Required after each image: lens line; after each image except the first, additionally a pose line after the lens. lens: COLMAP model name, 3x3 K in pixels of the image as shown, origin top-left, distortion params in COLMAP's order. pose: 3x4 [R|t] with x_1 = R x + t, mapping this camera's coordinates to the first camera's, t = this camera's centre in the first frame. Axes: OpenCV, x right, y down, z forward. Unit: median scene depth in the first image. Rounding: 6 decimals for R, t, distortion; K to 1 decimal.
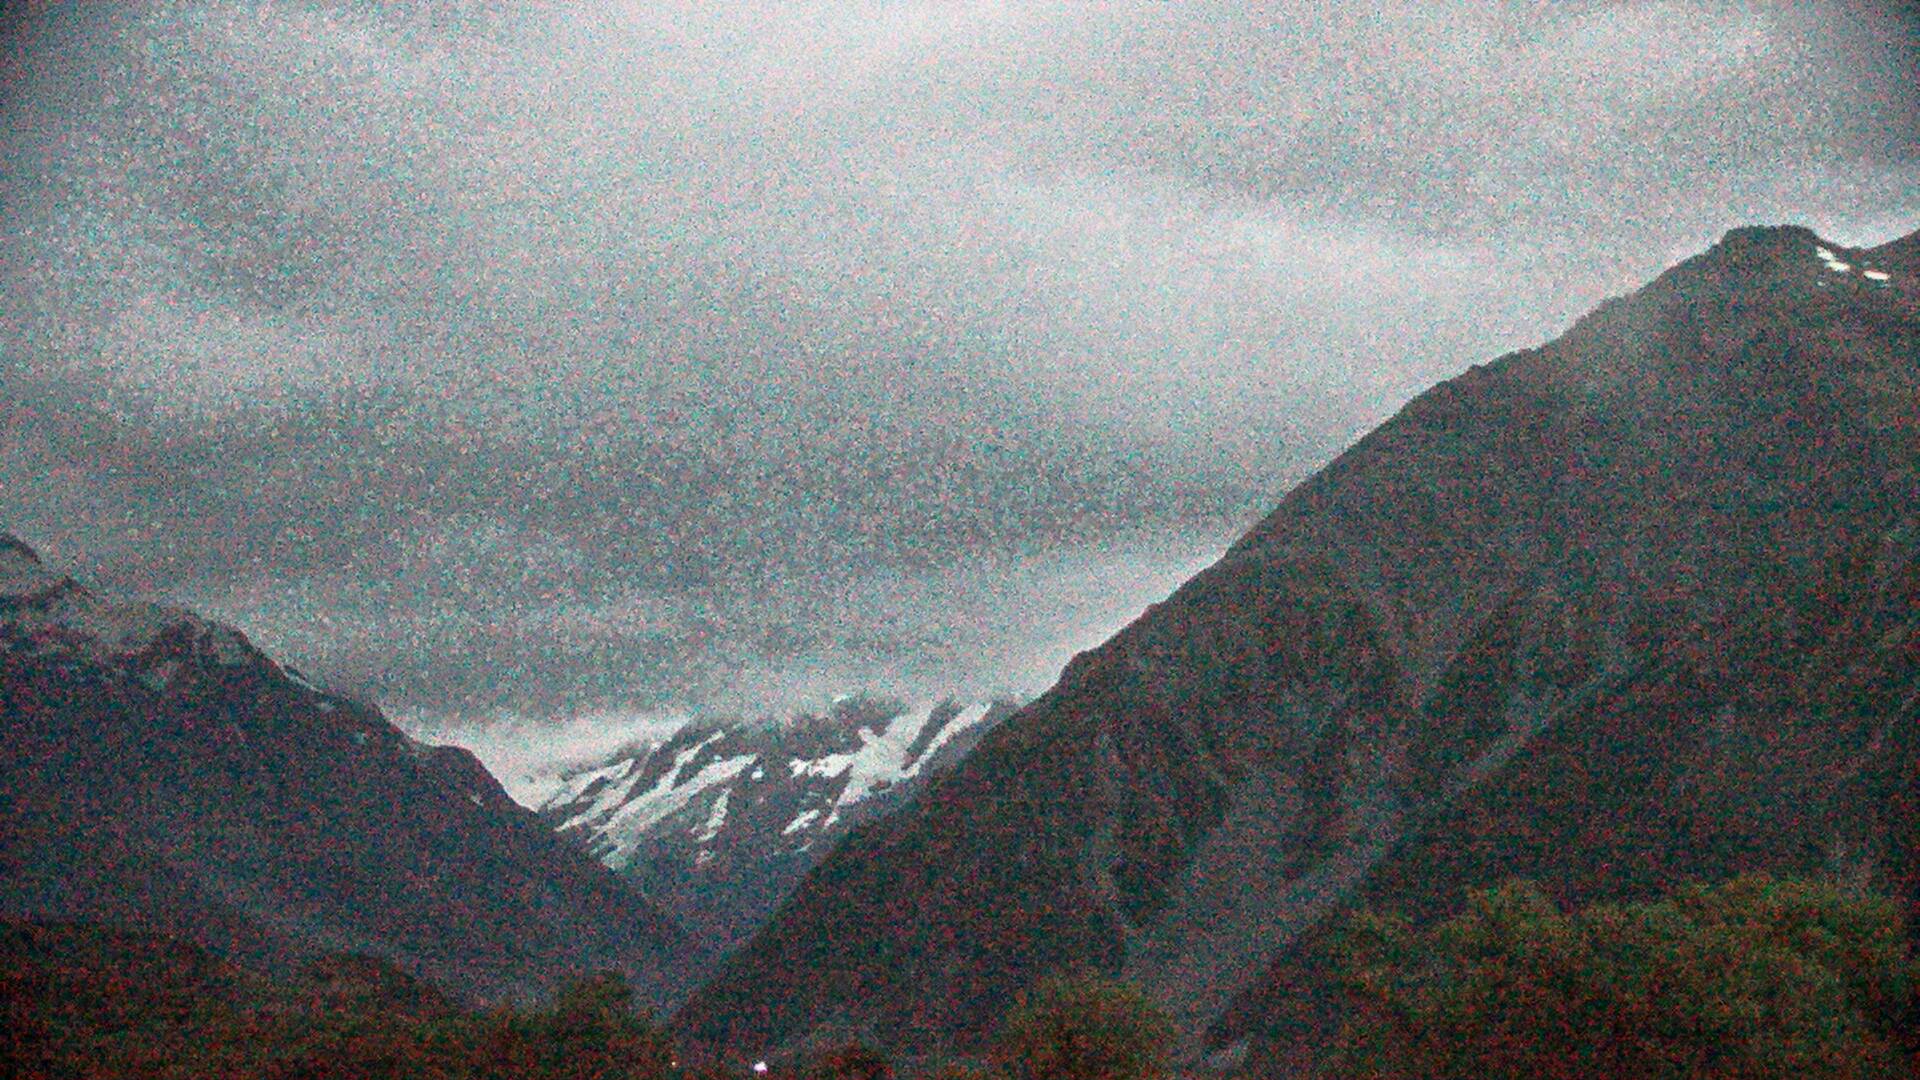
lens RADIAL K [[1539.6, 0, 952.4], [0, 1539.6, 524.9], [0, 0, 1]] dist [-0.120350, 0.068190]
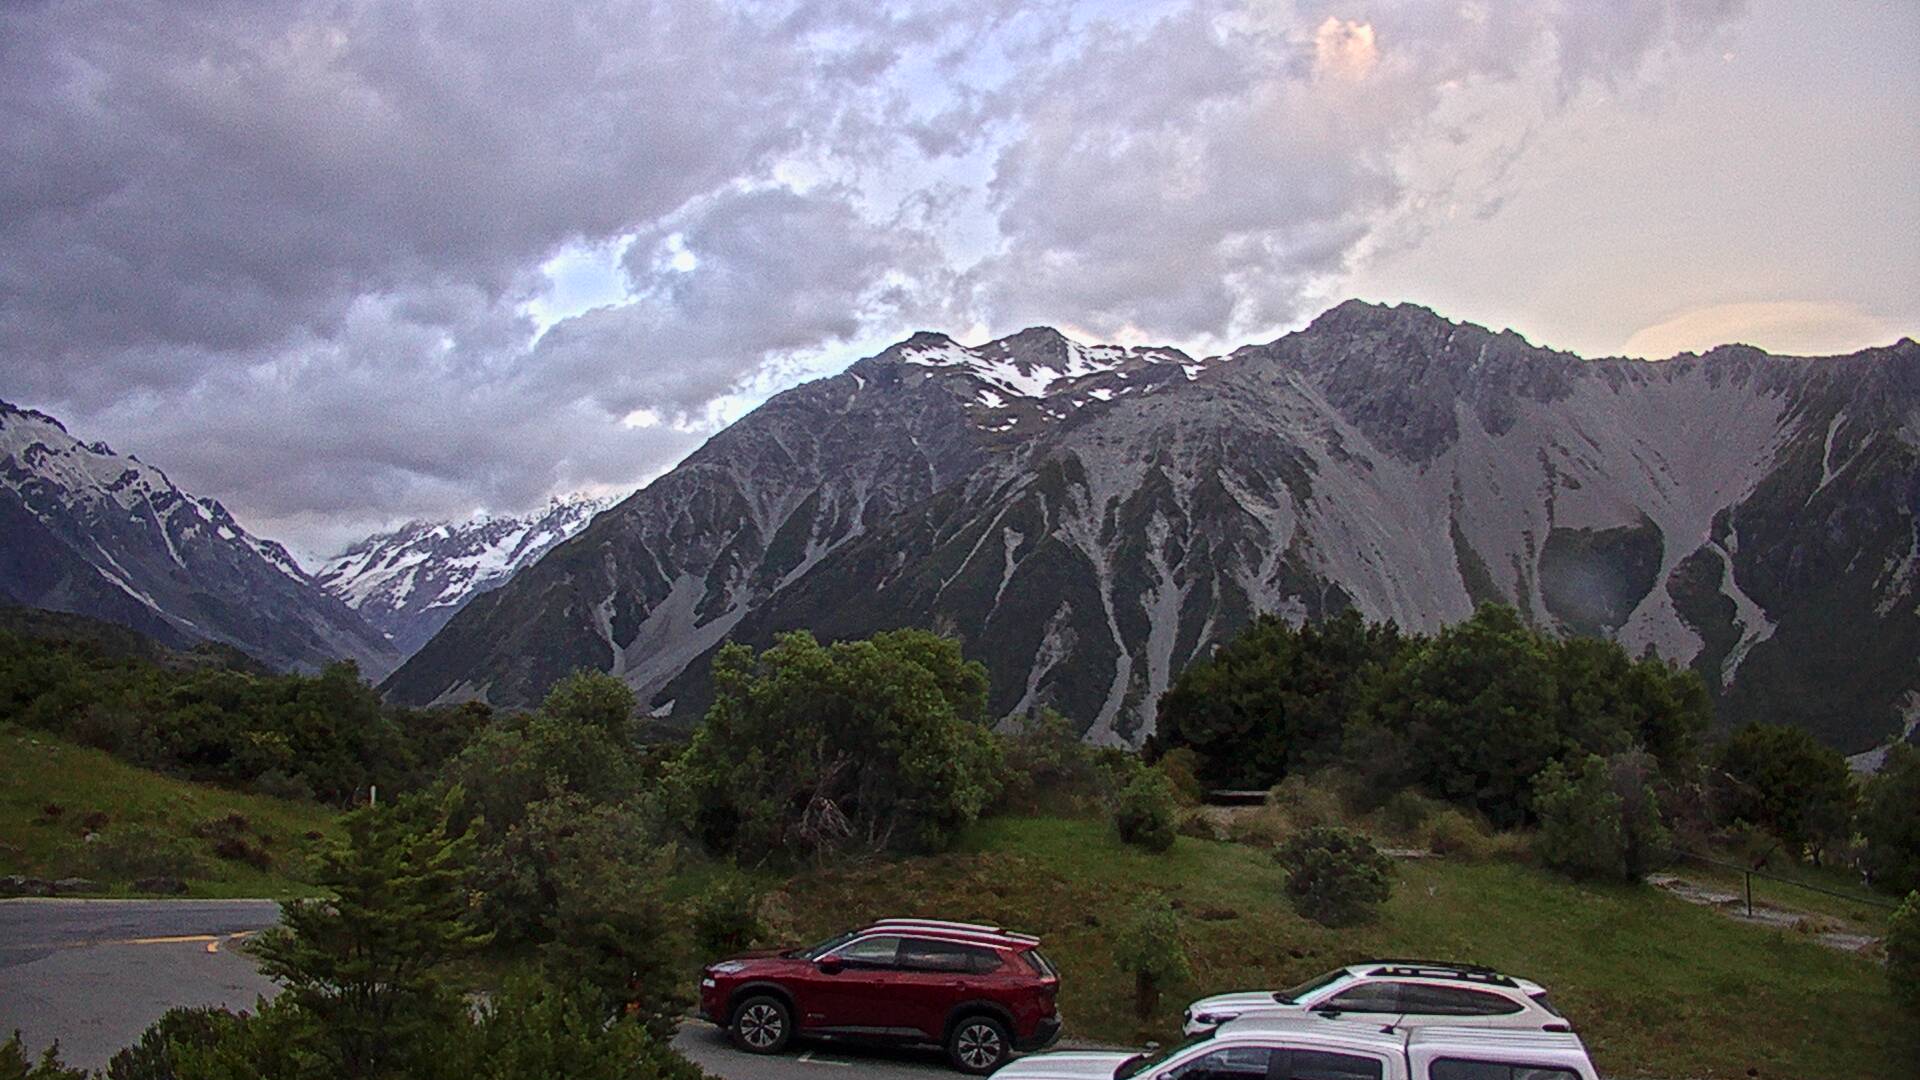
lens RADIAL K [[1539.6, 0, 964.1], [0, 1539.6, 546.5], [0, 0, 1]] dist [-0.120350, 0.068190]
pose [[0.960153, 0.052257, 0.274546, -0.005791], [-0.070694, 0.995828, 0.057690, -0.018970], [-0.270386, -0.074801, 0.959842, -1.049006]]
